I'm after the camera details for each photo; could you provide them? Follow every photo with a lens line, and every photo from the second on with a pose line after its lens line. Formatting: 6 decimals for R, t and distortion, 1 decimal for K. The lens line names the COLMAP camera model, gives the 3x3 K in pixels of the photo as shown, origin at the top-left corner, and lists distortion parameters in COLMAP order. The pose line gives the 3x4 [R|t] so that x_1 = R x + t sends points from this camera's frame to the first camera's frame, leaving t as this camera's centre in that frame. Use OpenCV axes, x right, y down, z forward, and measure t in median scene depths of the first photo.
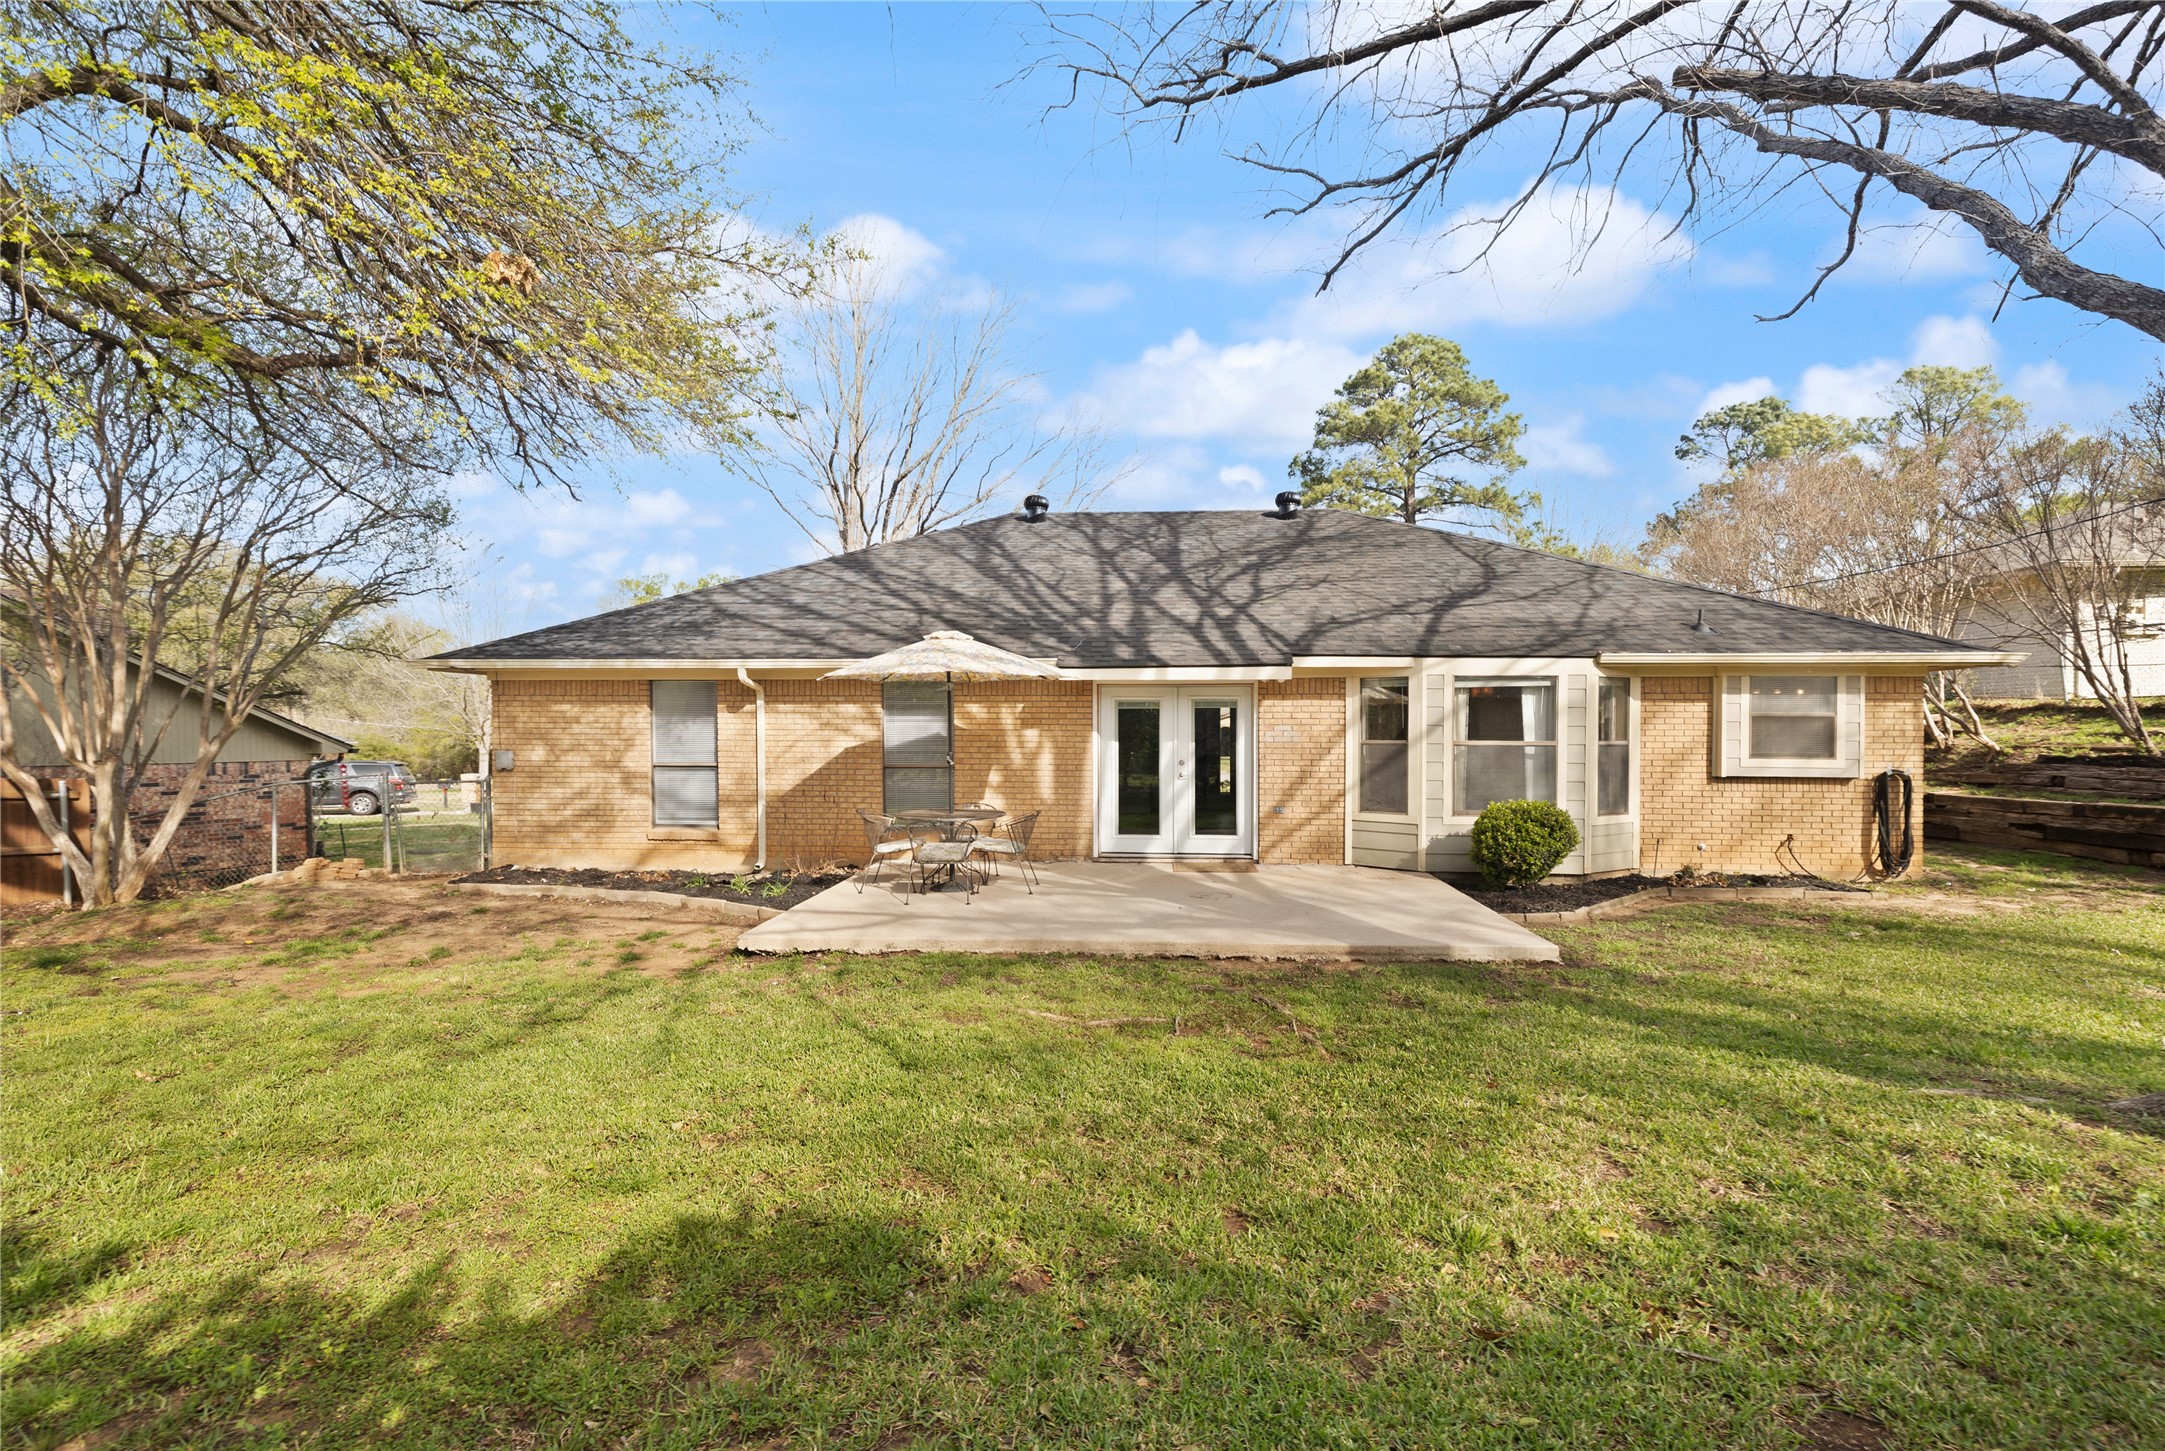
lens RADIAL K [[974.5, 0, 1072.3], [0, 974.5, 740.9], [0, 0, 1]] dist [-0.002342, -0.000161]
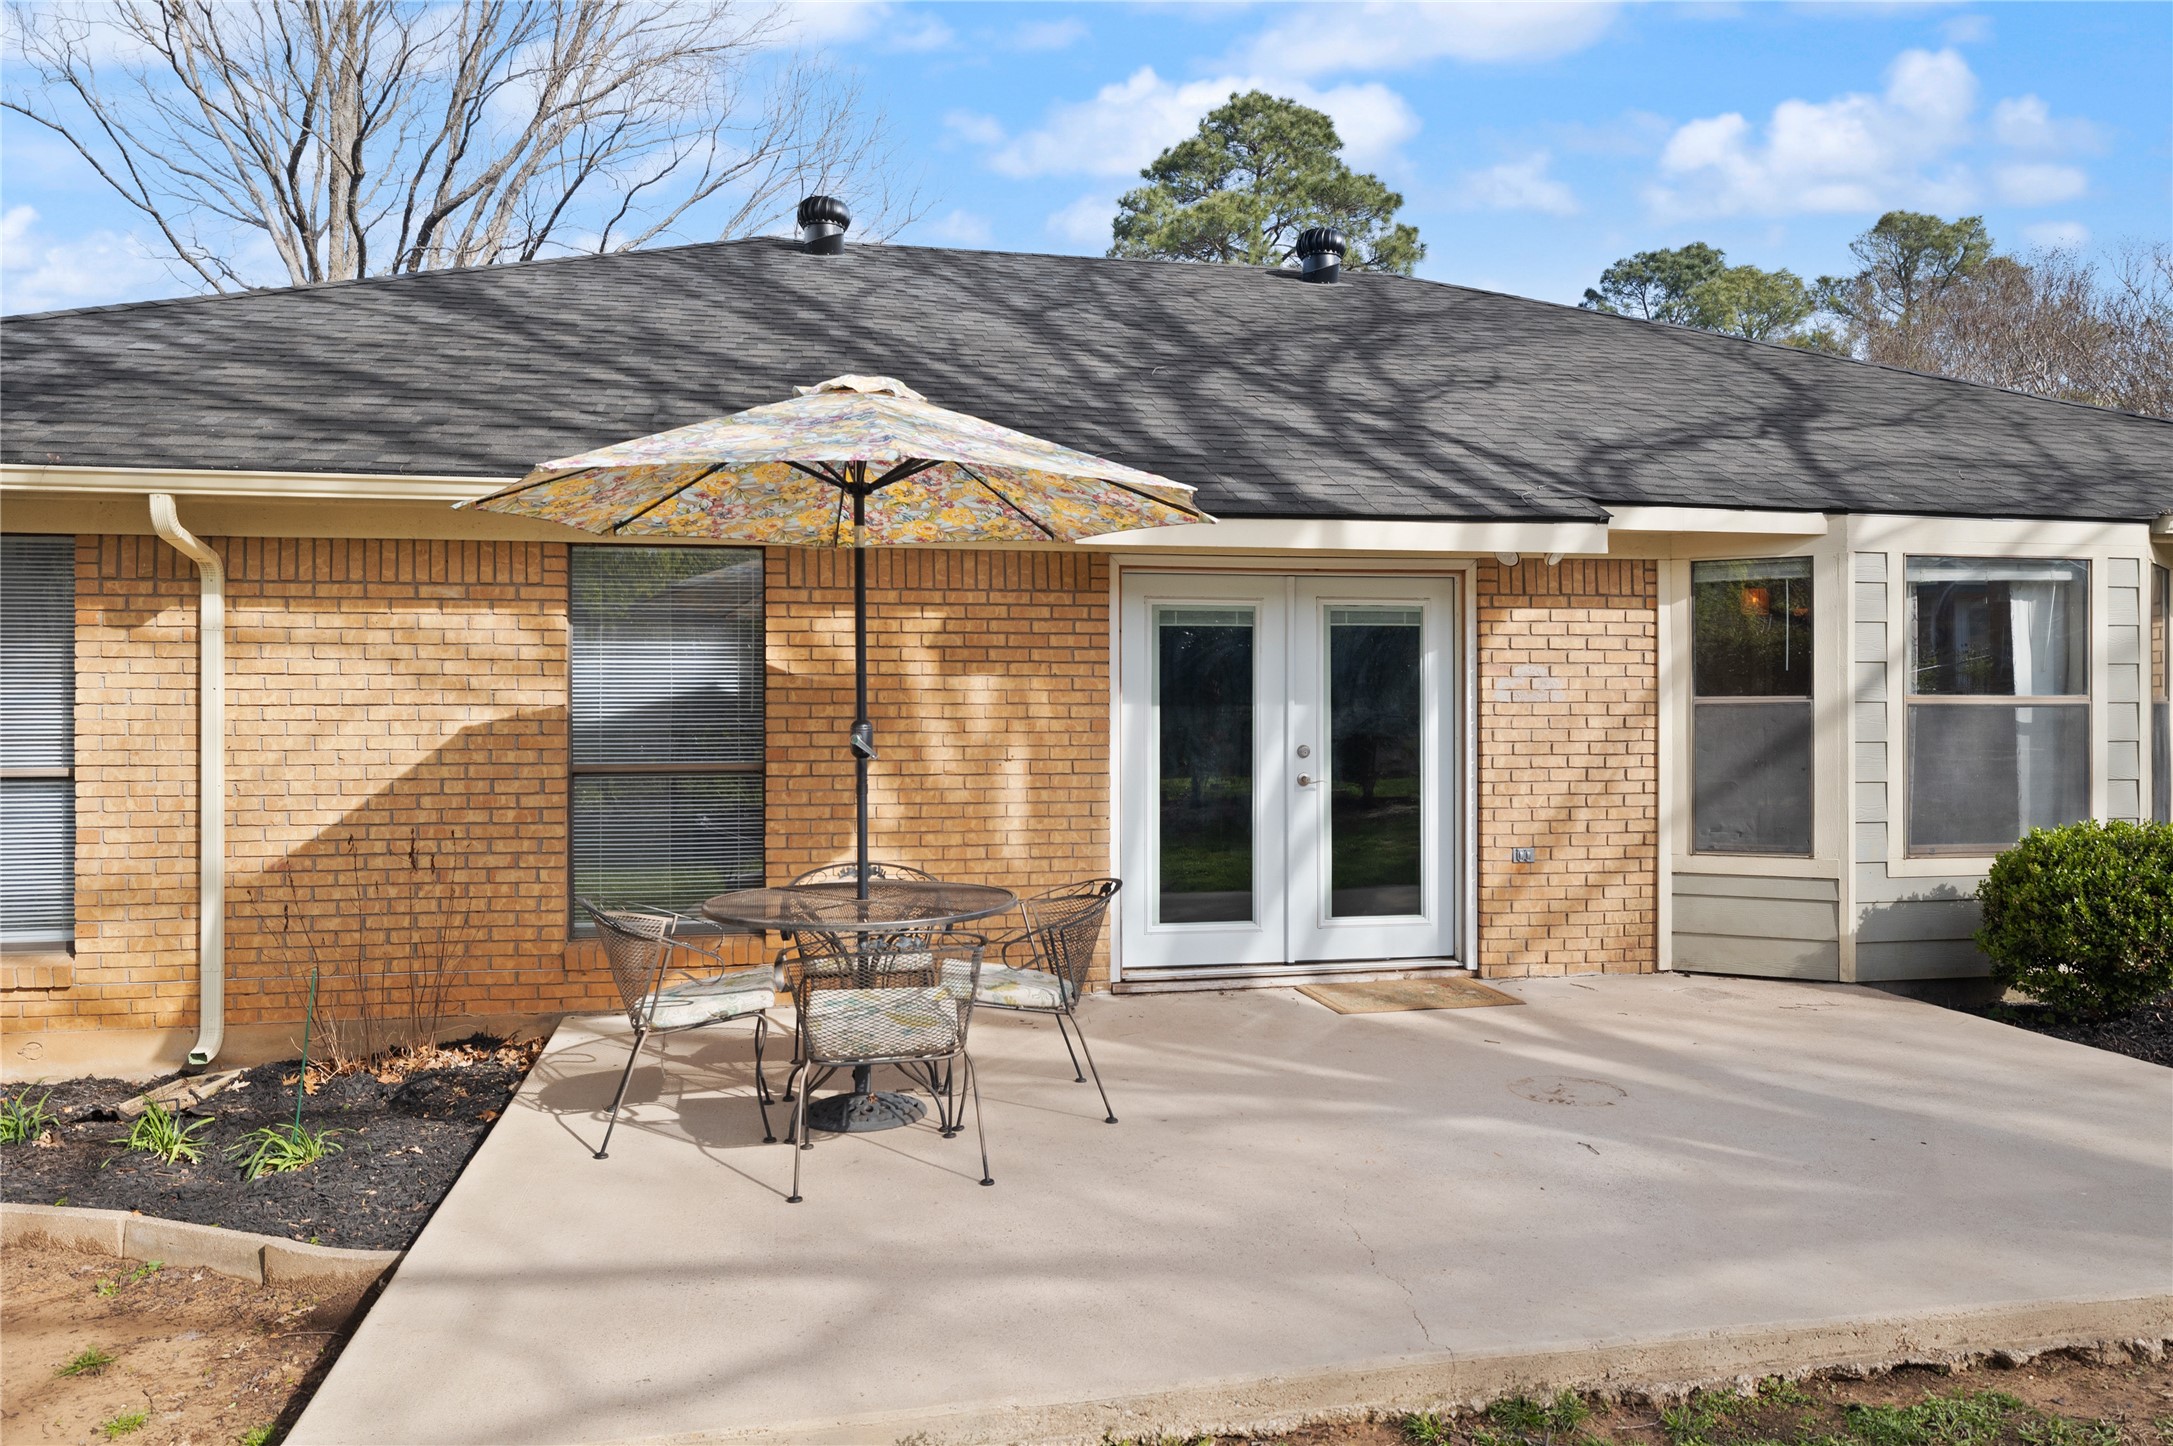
lens RADIAL K [[1453.1, 0, 1033.8], [0, 1453.1, 704.1], [0, 0, 1]] dist [0.000782, -0.000247]
pose [[0.963481, -0.002373, 0.267767, -0.179031], [0.007947, 0.999774, -0.019737, 0.013407], [-0.267659, 0.021144, 0.963282, 0.414171]]
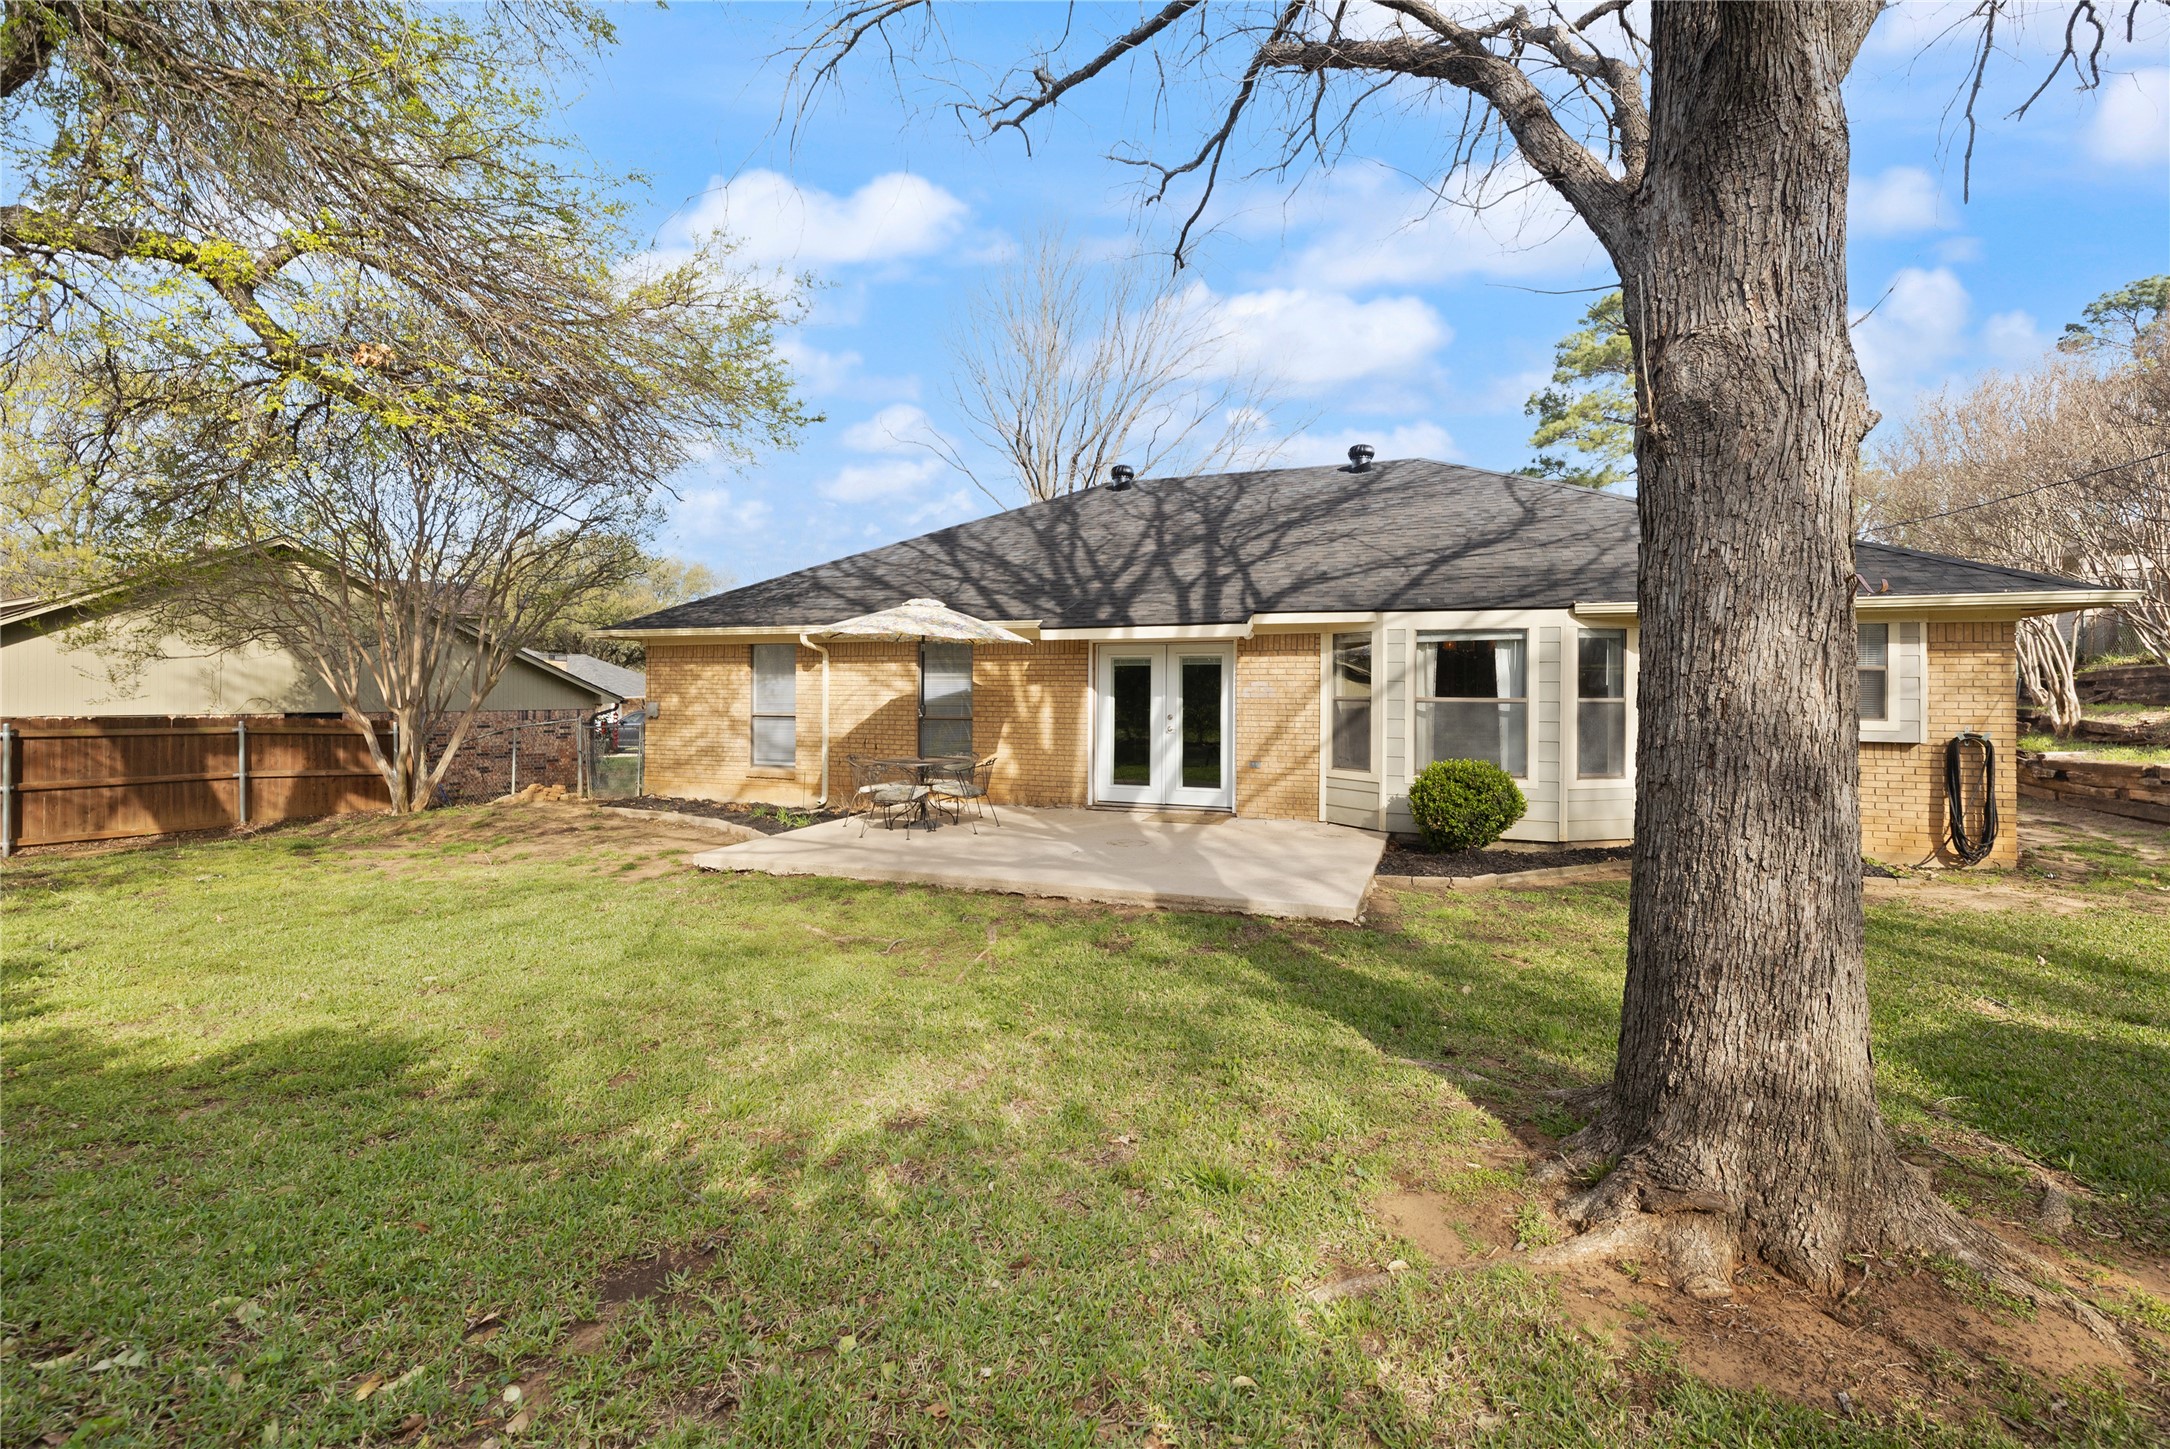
lens RADIAL K [[955.9, 0, 1092.6], [0, 955.9, 669.4], [0, 0, 1]] dist [-0.002043, -0.000396]
pose [[0.954164, -0.004439, -0.299250, 0.342907], [-0.003627, 0.999645, -0.026392, -0.001115], [0.299261, 0.026268, 0.953810, -0.002850]]
